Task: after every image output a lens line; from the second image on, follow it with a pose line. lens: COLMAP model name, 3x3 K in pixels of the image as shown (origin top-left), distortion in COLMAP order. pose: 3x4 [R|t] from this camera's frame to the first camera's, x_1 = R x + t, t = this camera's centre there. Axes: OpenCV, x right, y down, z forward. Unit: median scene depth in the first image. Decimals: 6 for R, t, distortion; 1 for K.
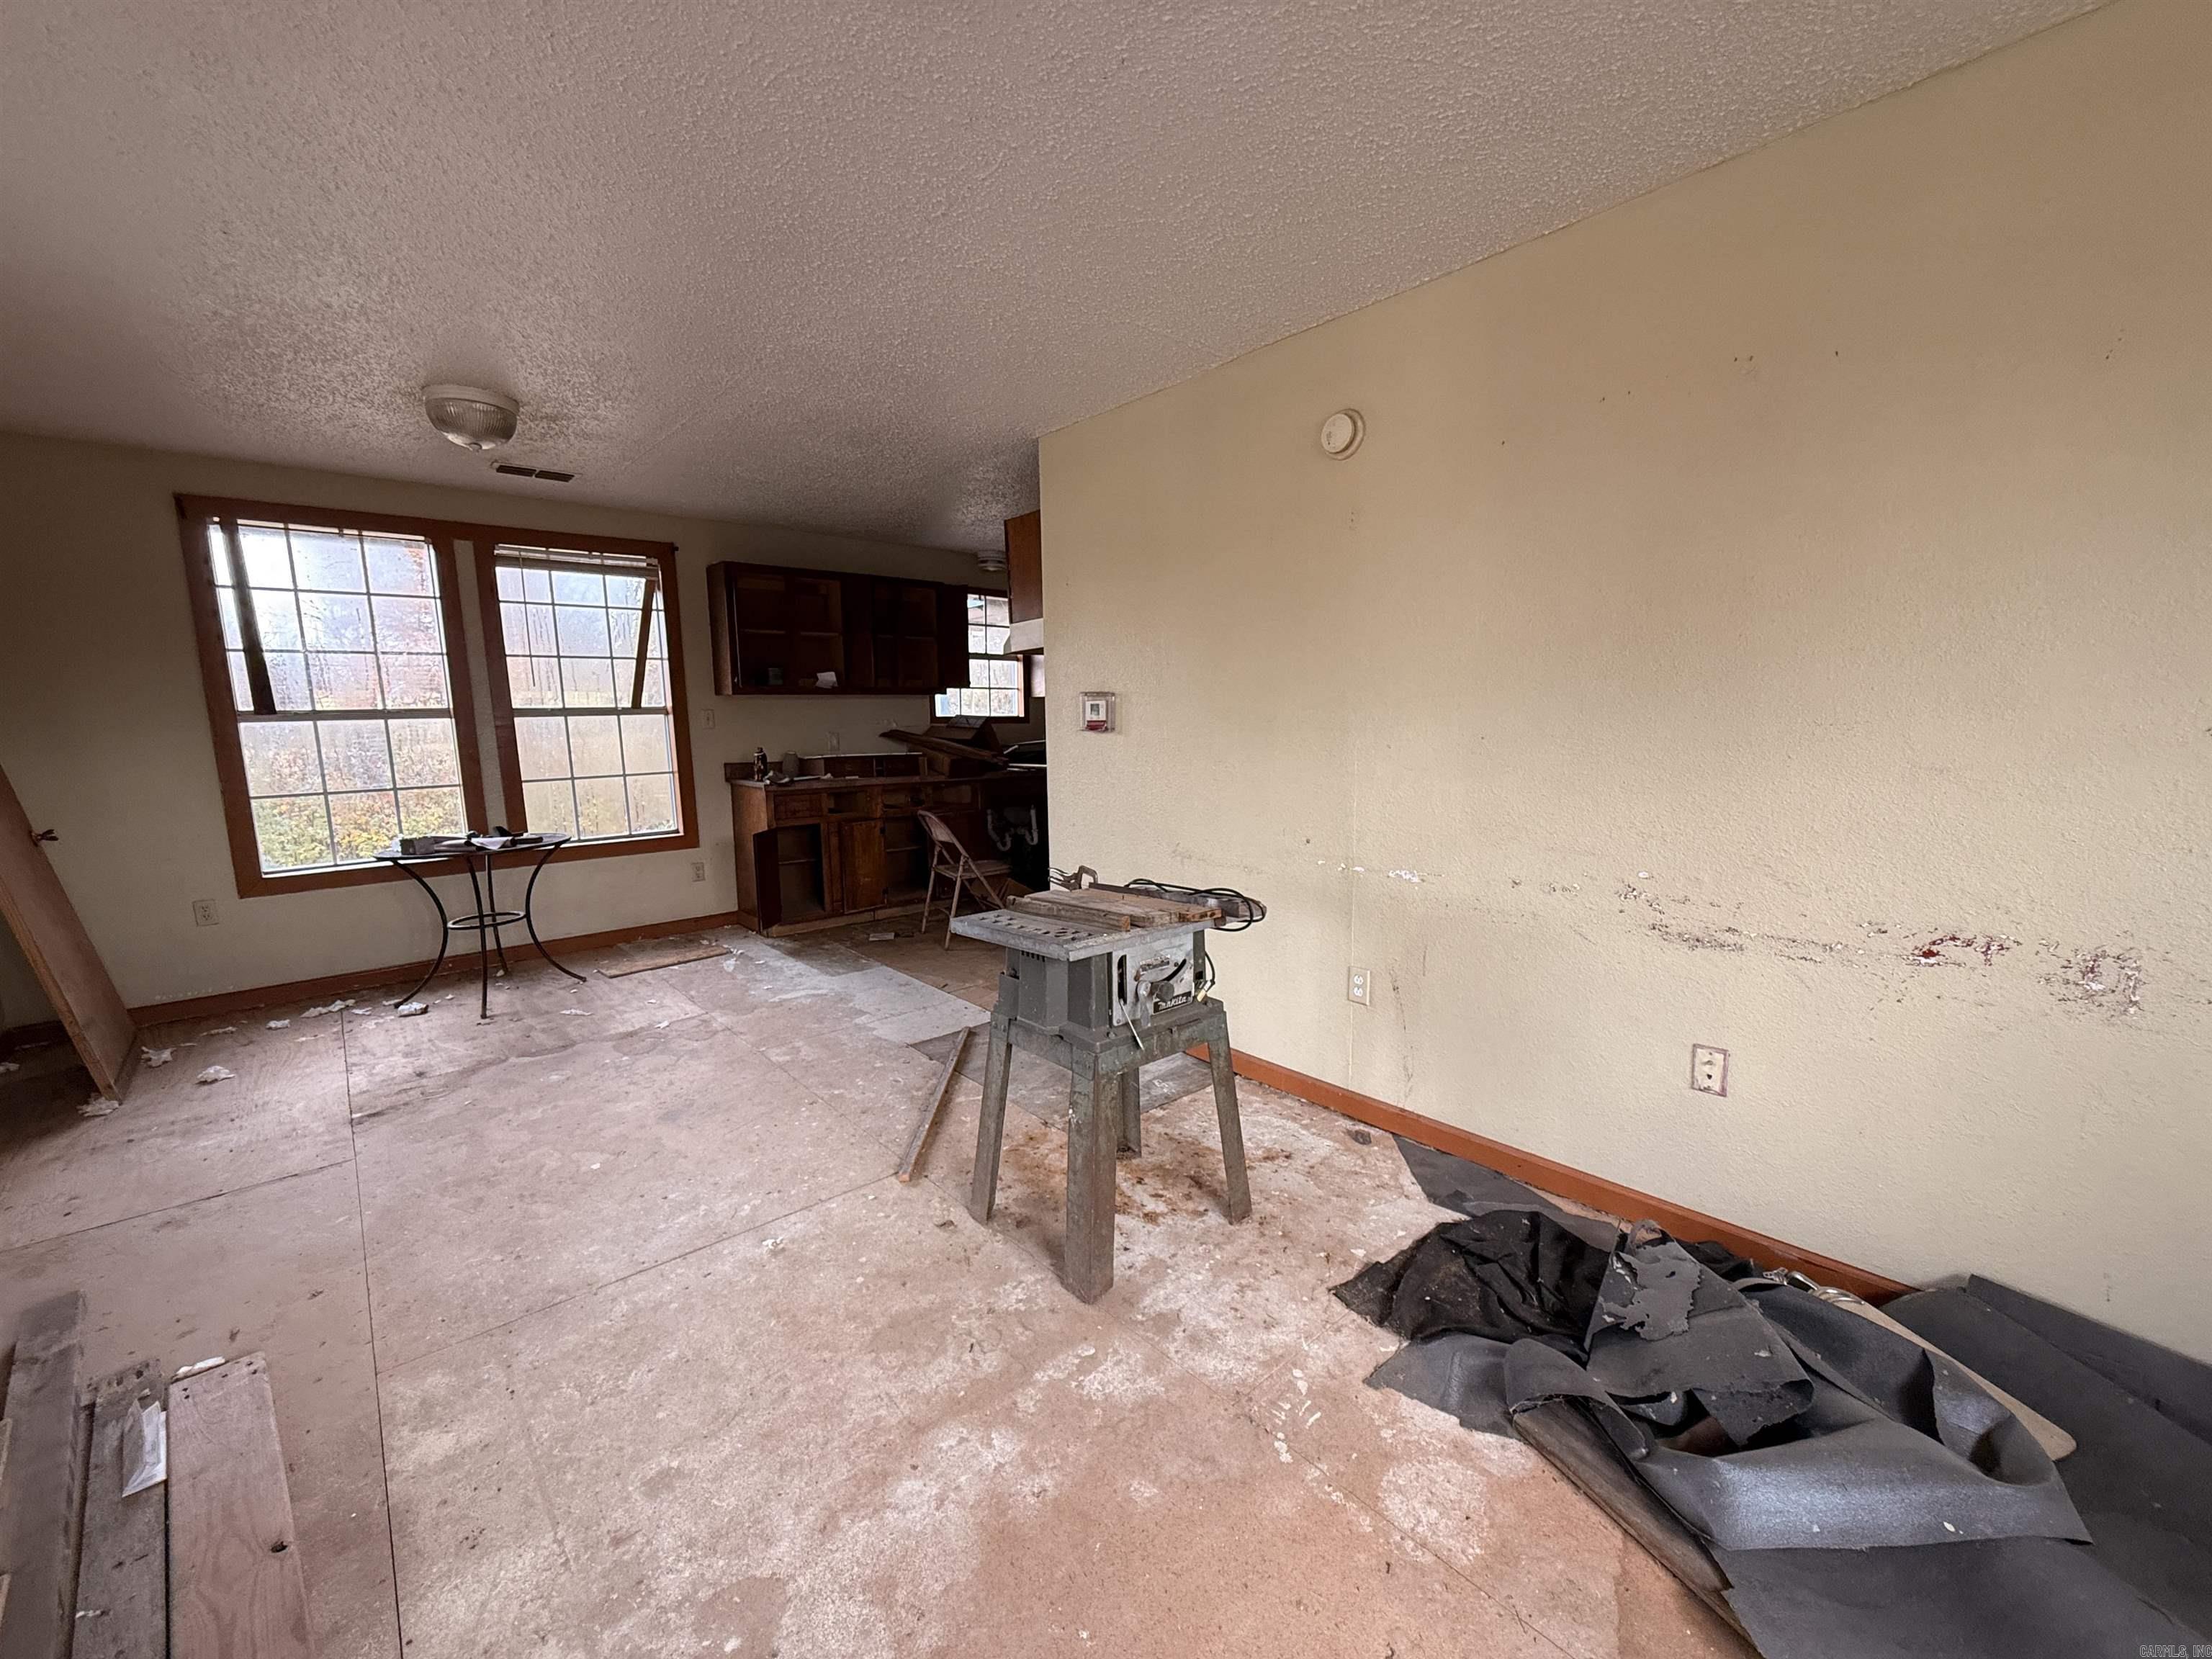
lens RADIAL K [[881.4, 0, 1107.6], [0, 881.4, 831.9], [0, 0, 1]] dist [0.000345, -0.000029]
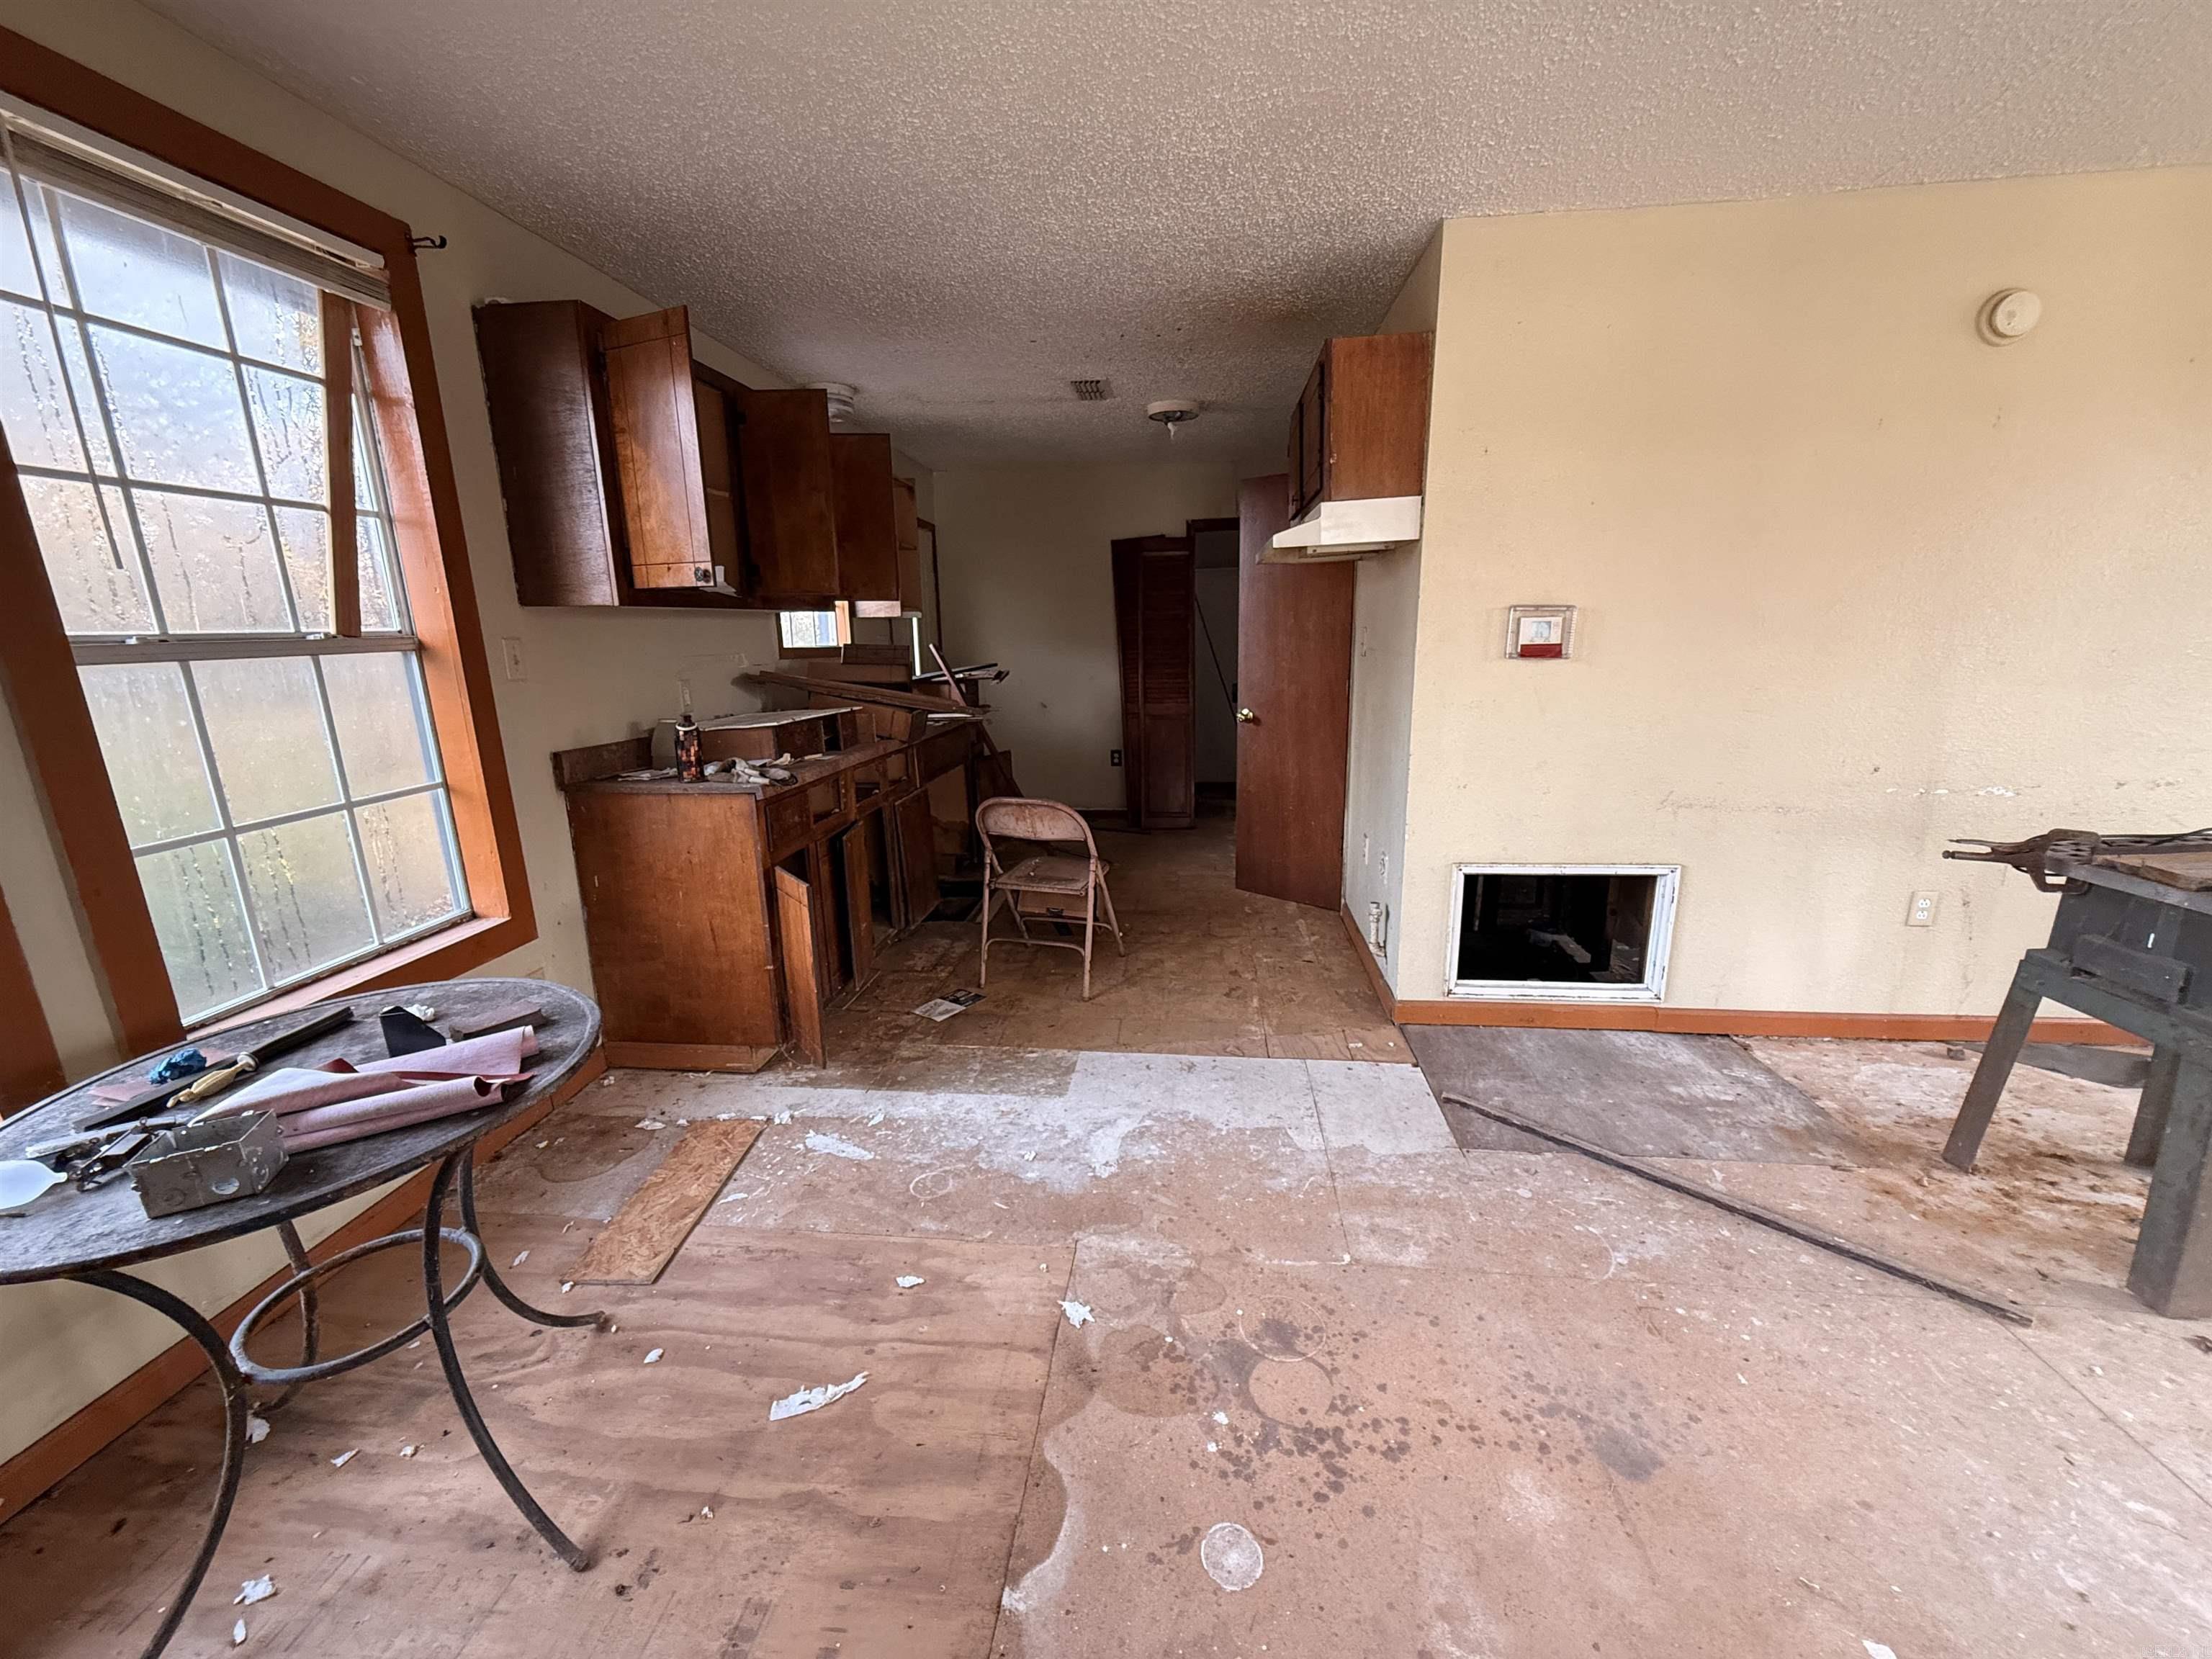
lens RADIAL K [[881.4, 0, 1107.6], [0, 881.4, 831.9], [0, 0, 1]] dist [0.000345, -0.000029]
pose [[0.742022, -0.152980, 0.652687, -0.613424], [0.101044, 0.988014, 0.116702, -0.071183], [-0.662717, -0.020646, 0.748585, 0.517029]]
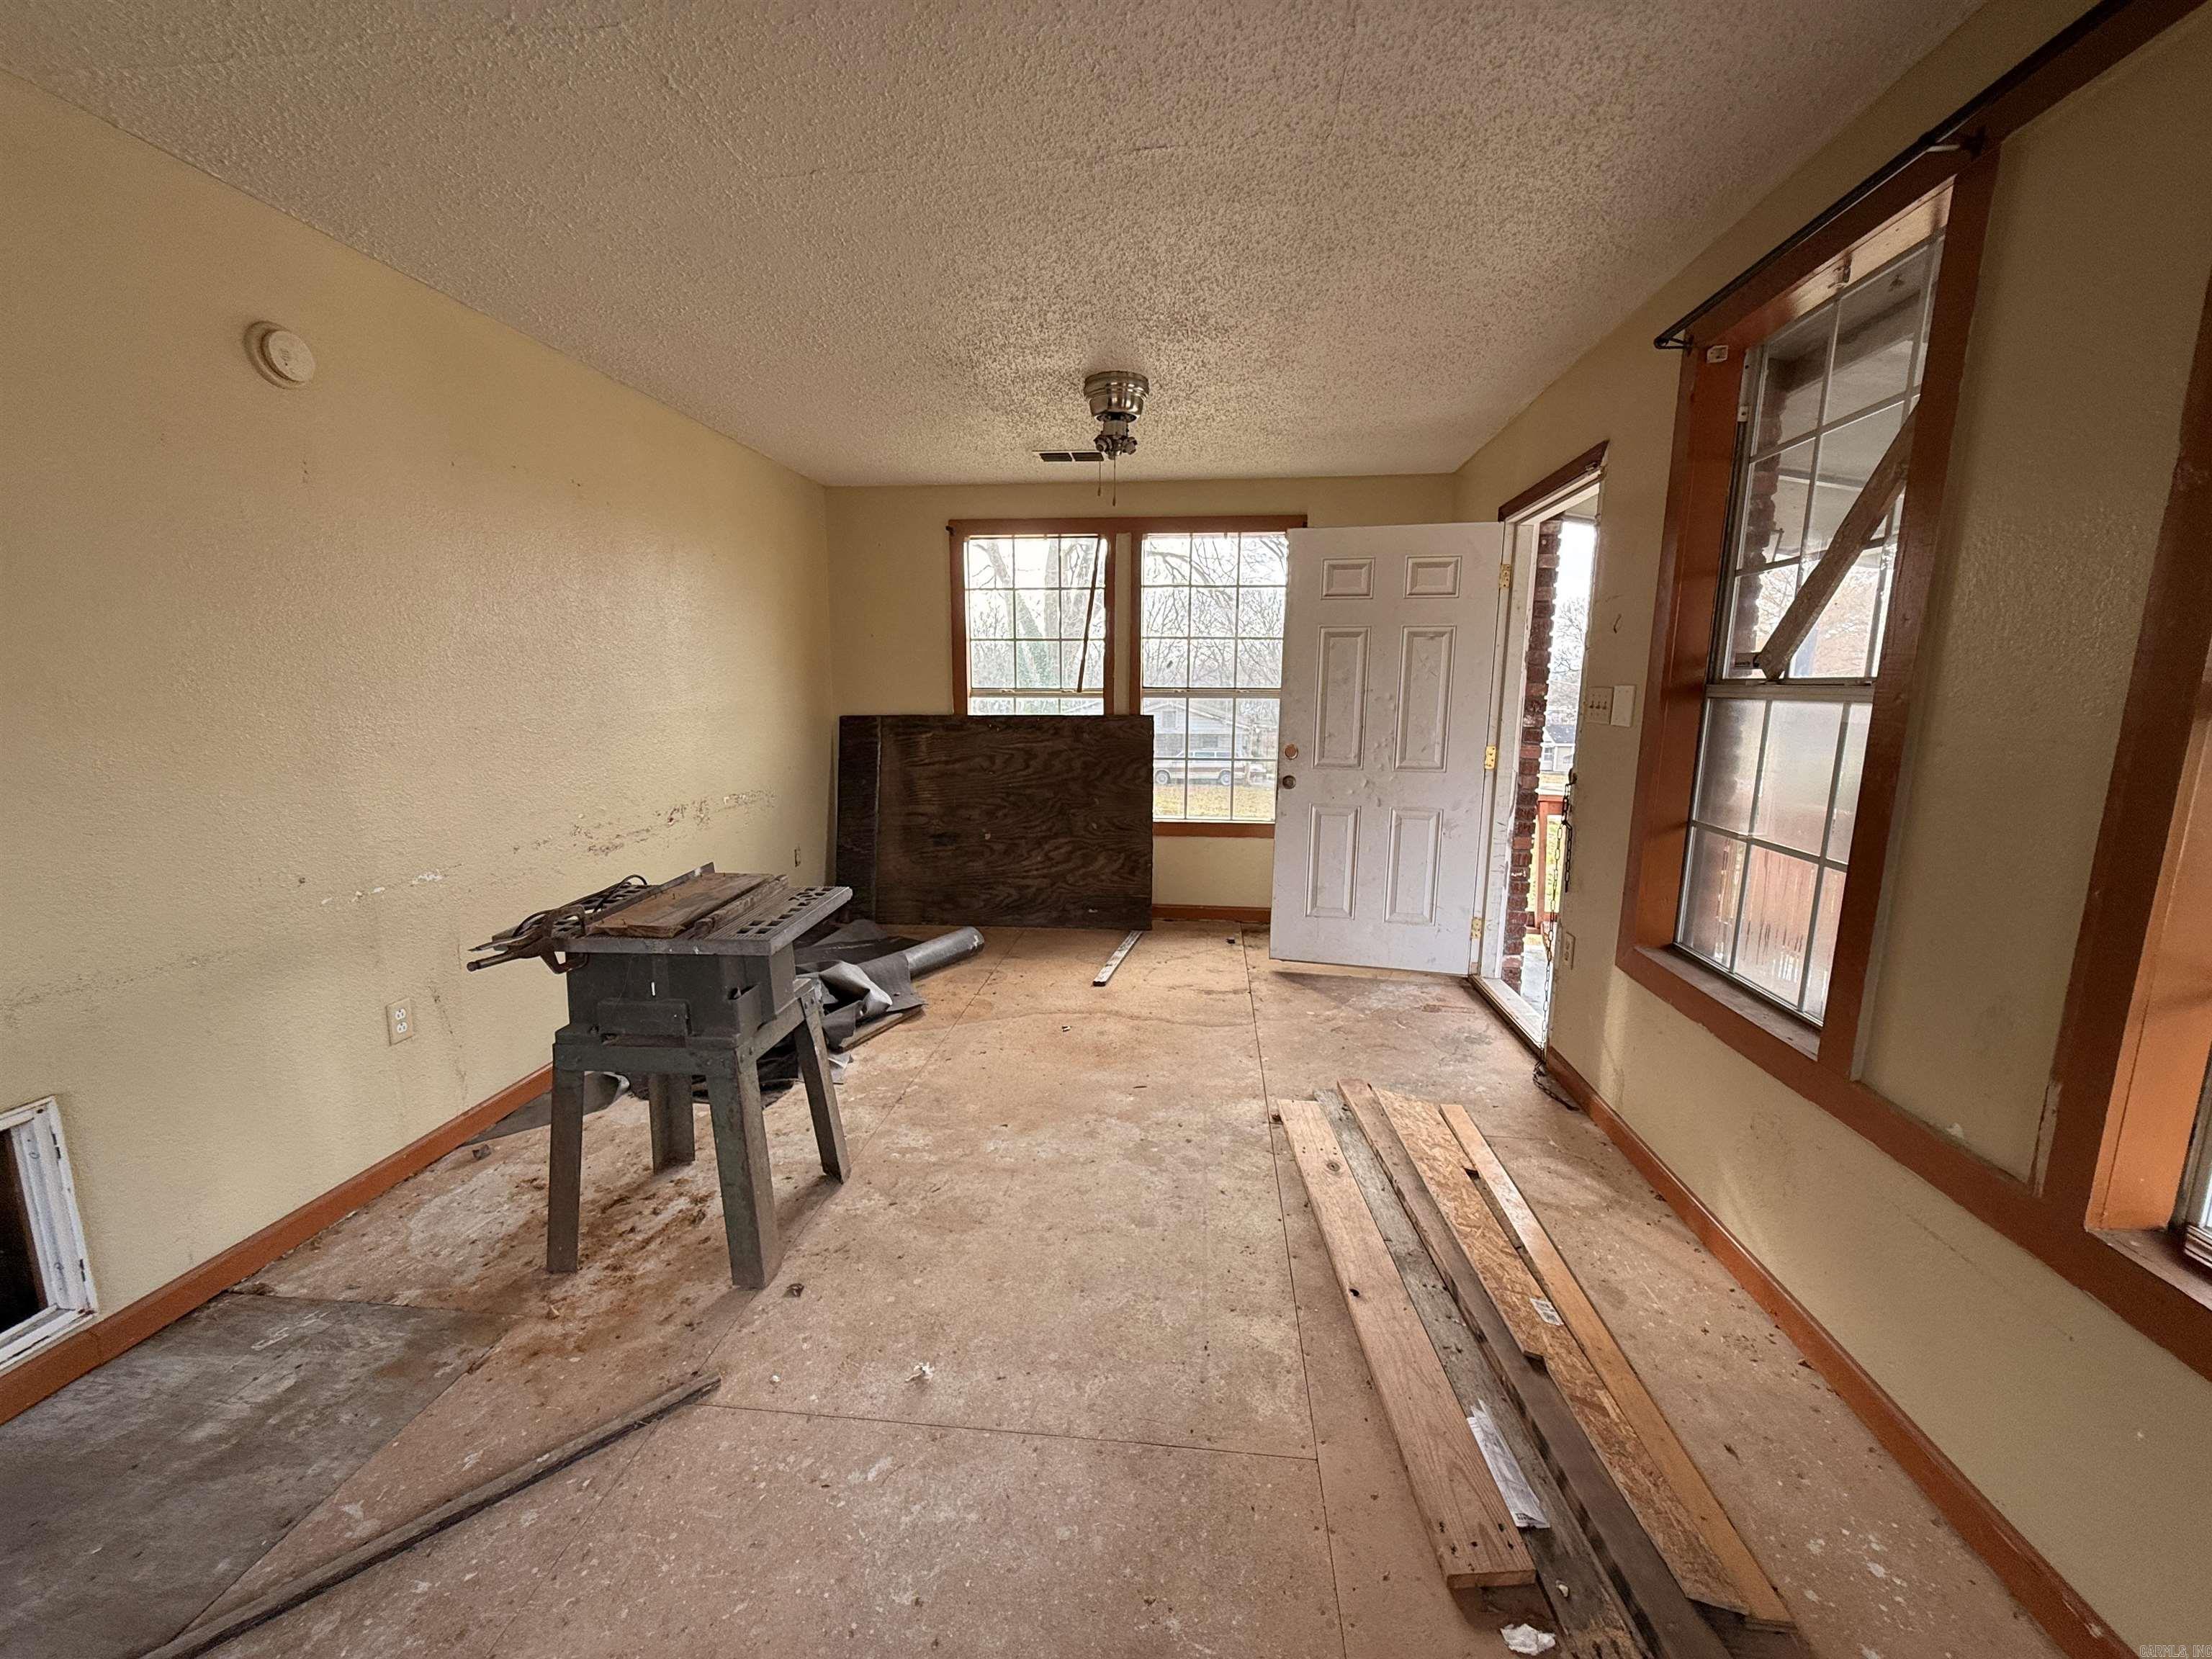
lens RADIAL K [[881.4, 0, 1107.6], [0, 881.4, 831.9], [0, 0, 1]] dist [0.000345, -0.000029]
pose [[-0.668031, -0.111273, 0.735767, -0.480710], [0.107483, 0.963959, 0.243372, -0.085601], [-0.736330, 0.241662, -0.631994, 0.590917]]
